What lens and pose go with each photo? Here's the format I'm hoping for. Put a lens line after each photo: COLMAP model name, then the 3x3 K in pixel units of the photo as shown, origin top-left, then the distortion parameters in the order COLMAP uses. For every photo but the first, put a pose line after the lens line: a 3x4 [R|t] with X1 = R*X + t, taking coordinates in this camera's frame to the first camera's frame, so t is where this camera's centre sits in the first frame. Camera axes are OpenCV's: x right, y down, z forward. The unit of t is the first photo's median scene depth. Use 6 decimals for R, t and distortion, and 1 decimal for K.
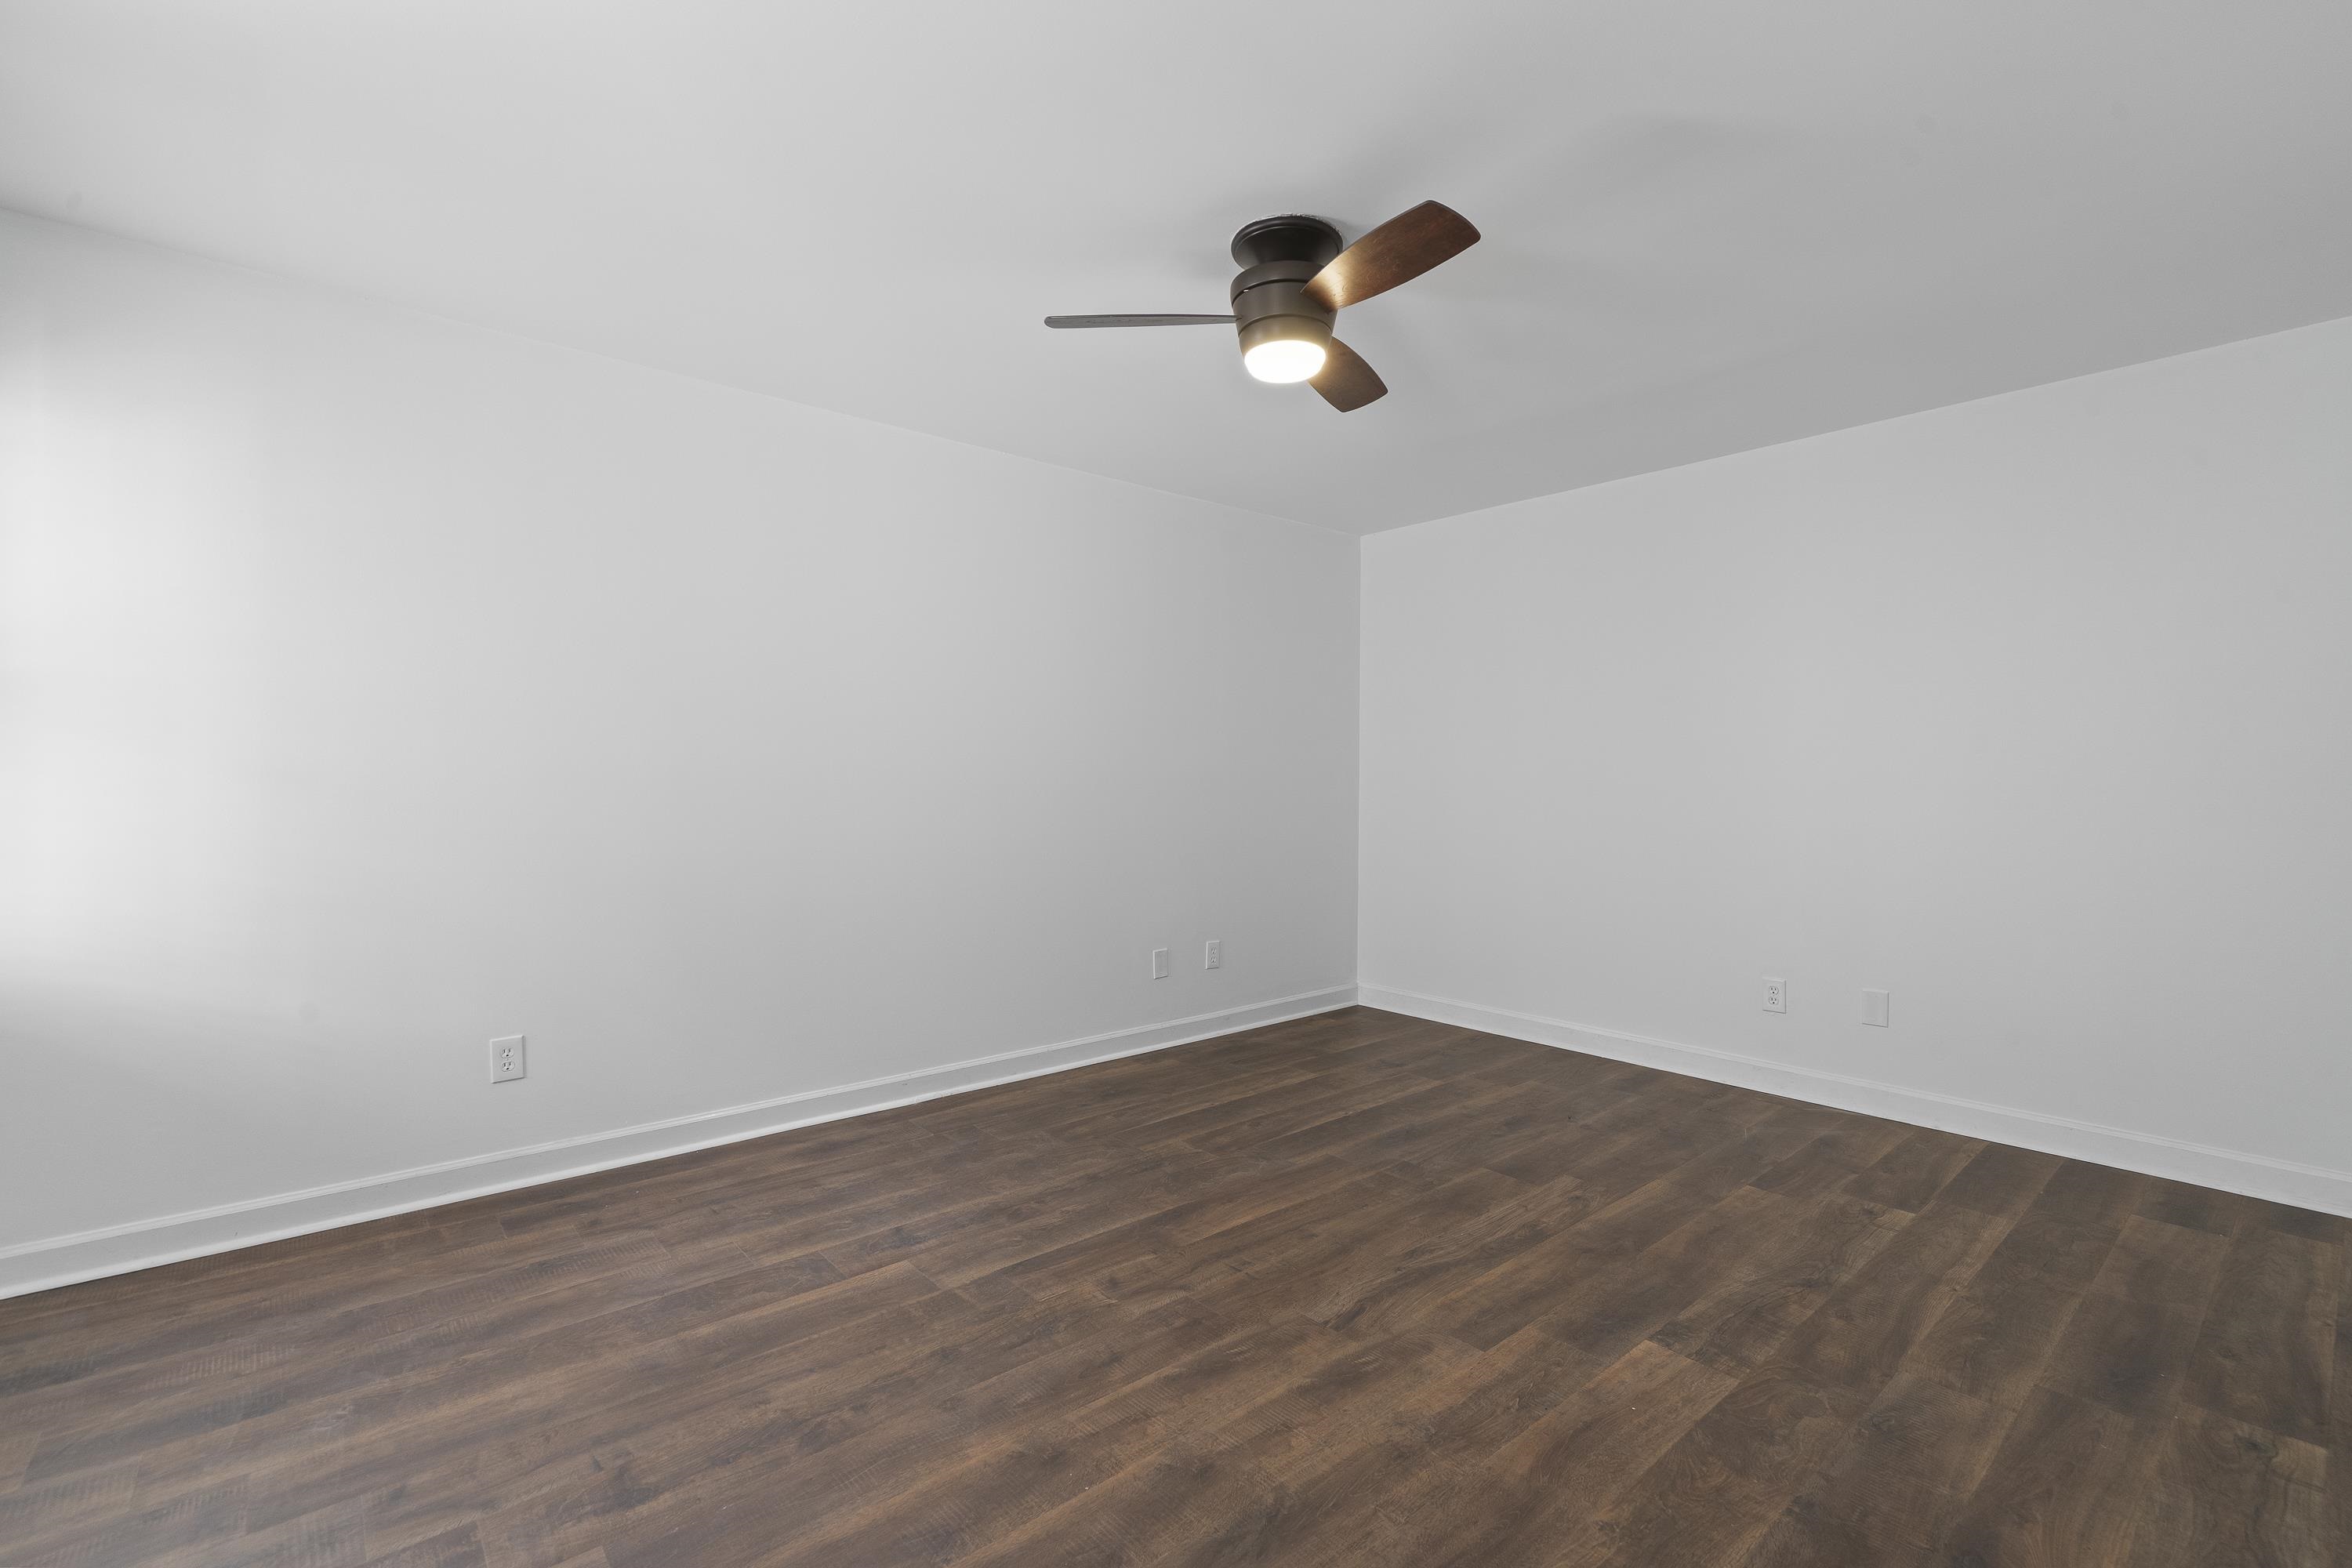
lens RADIAL K [[1024.3, 0, 1176.5], [0, 1024.3, 782.8], [0, 0, 1]] dist [0.000153, -0.000134]
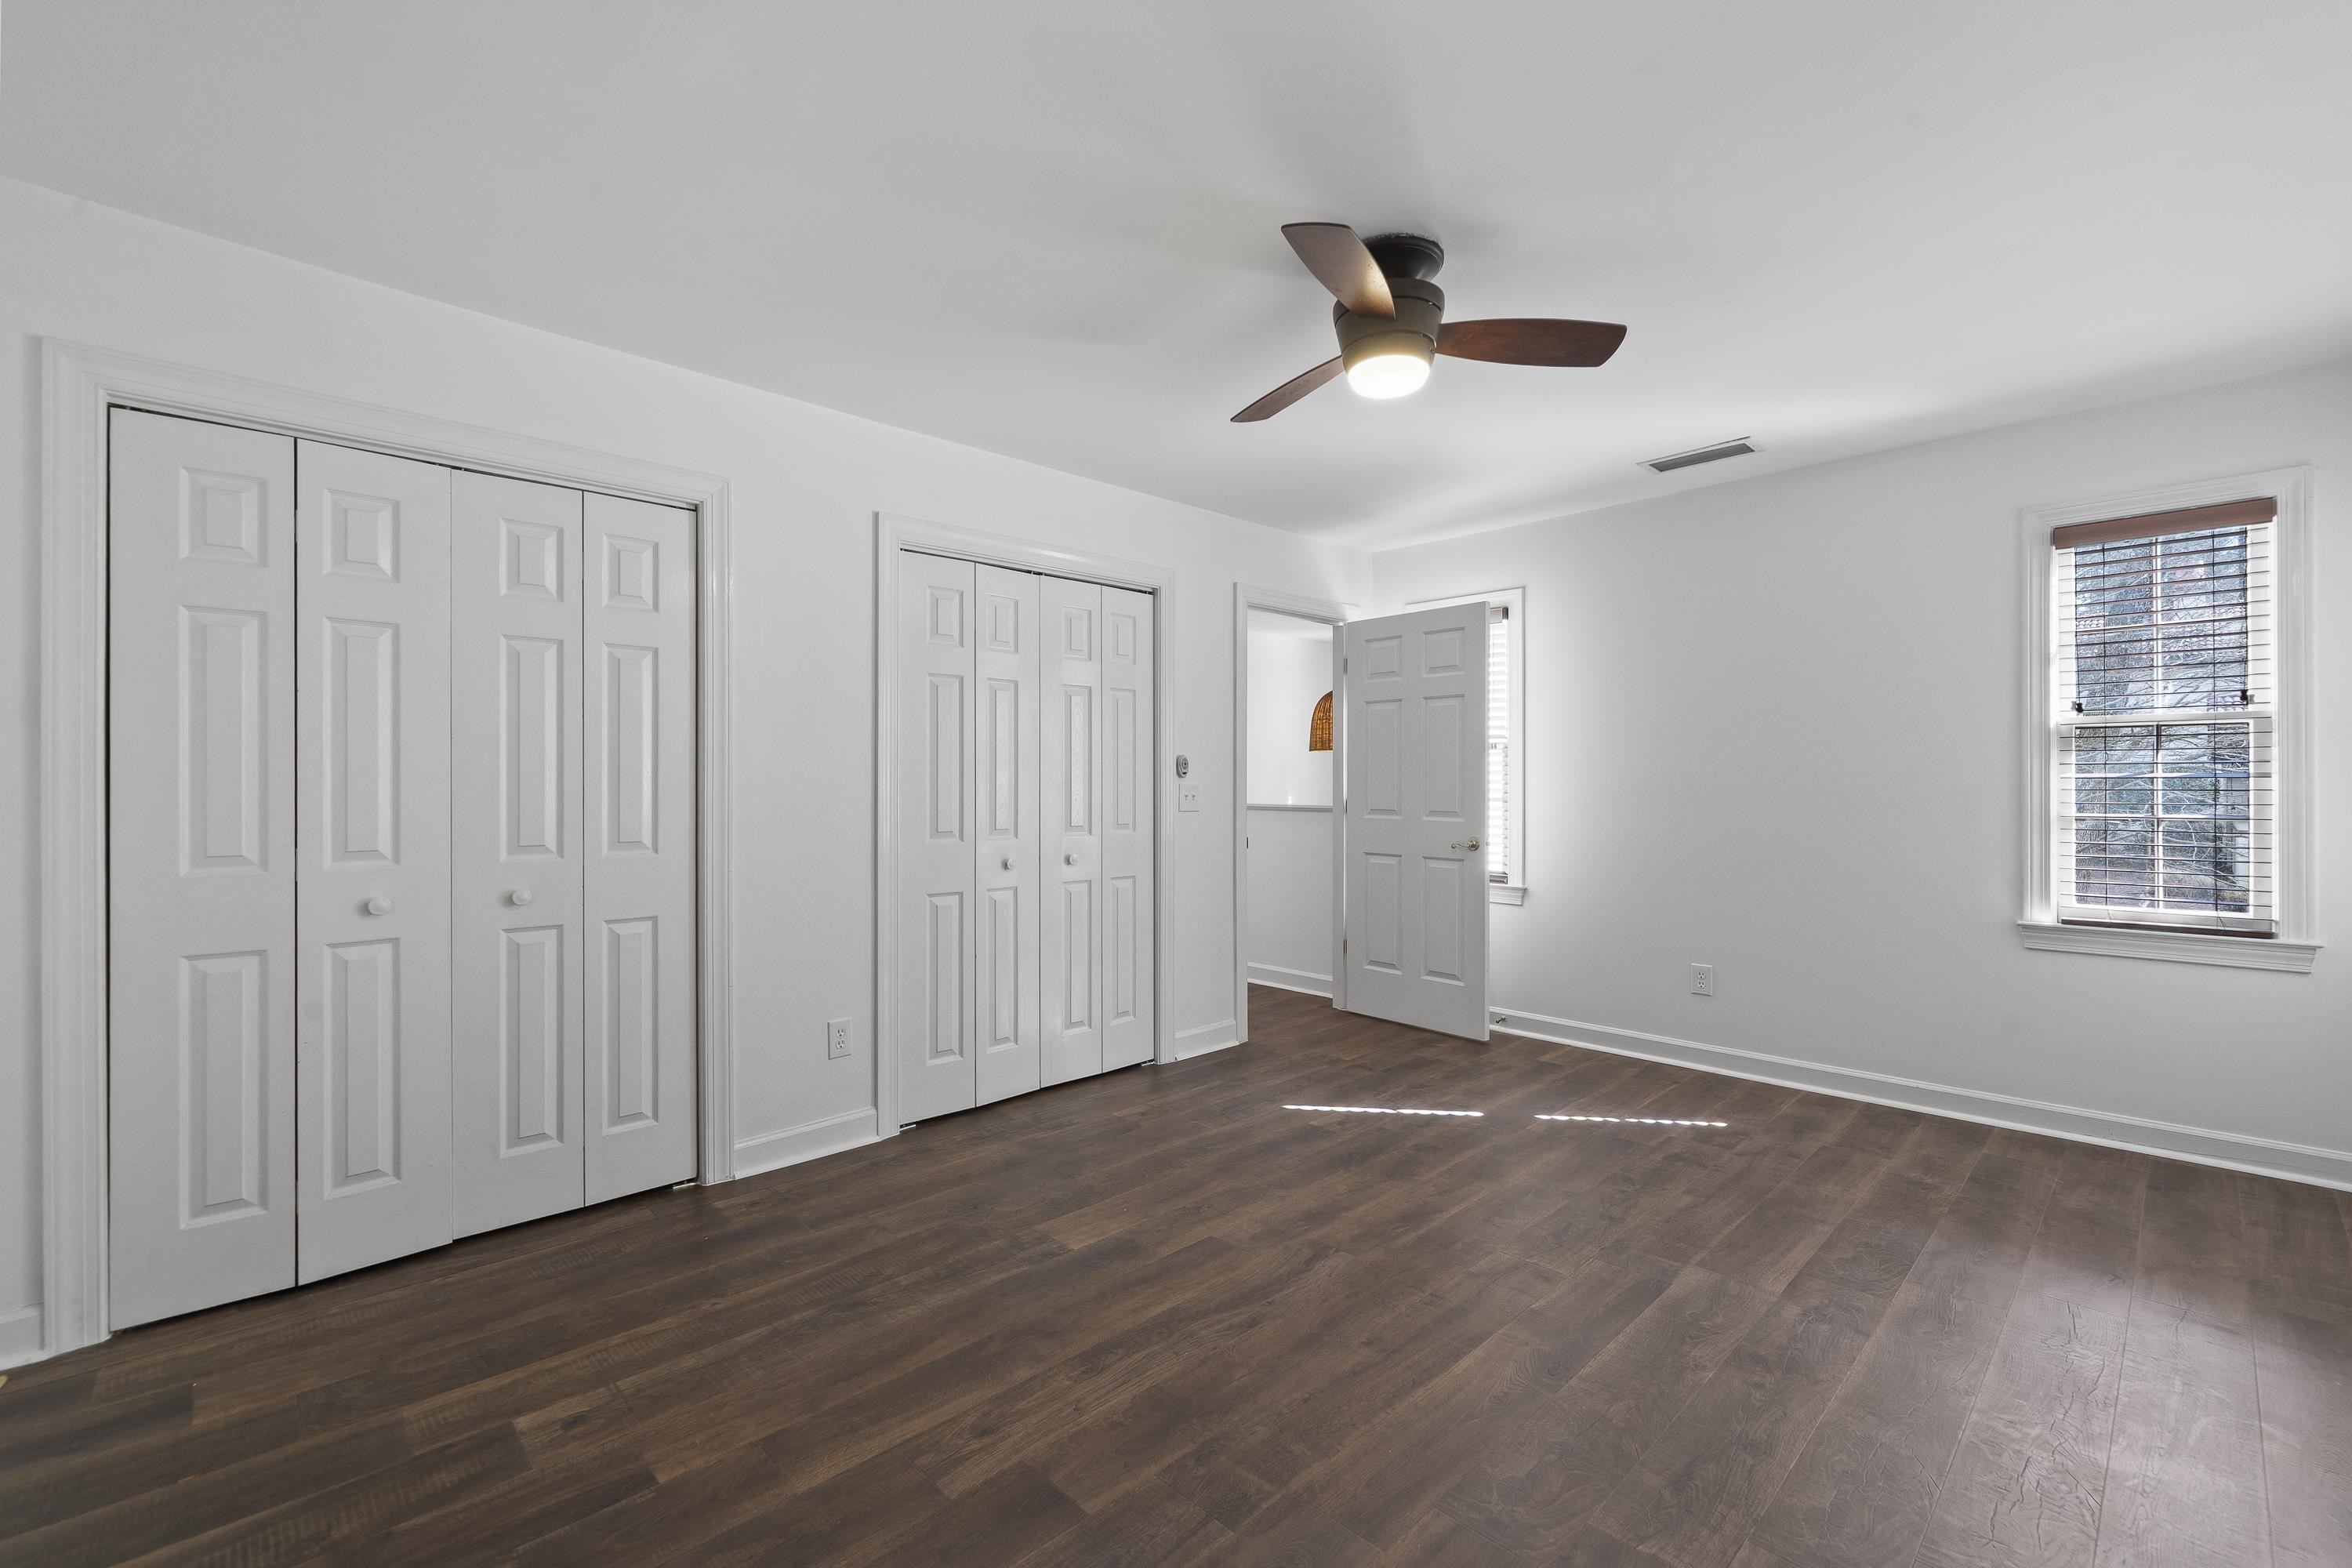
lens RADIAL K [[976.2, 0, 1175.3], [0, 976.2, 785.2], [0, 0, 1]] dist [0.000009, -0.000075]
pose [[-0.998296, -0.002454, -0.058297, 0.390799], [-0.002553, 0.999995, 0.001634, -0.009466], [0.058292, 0.001780, -0.998298, 2.071031]]
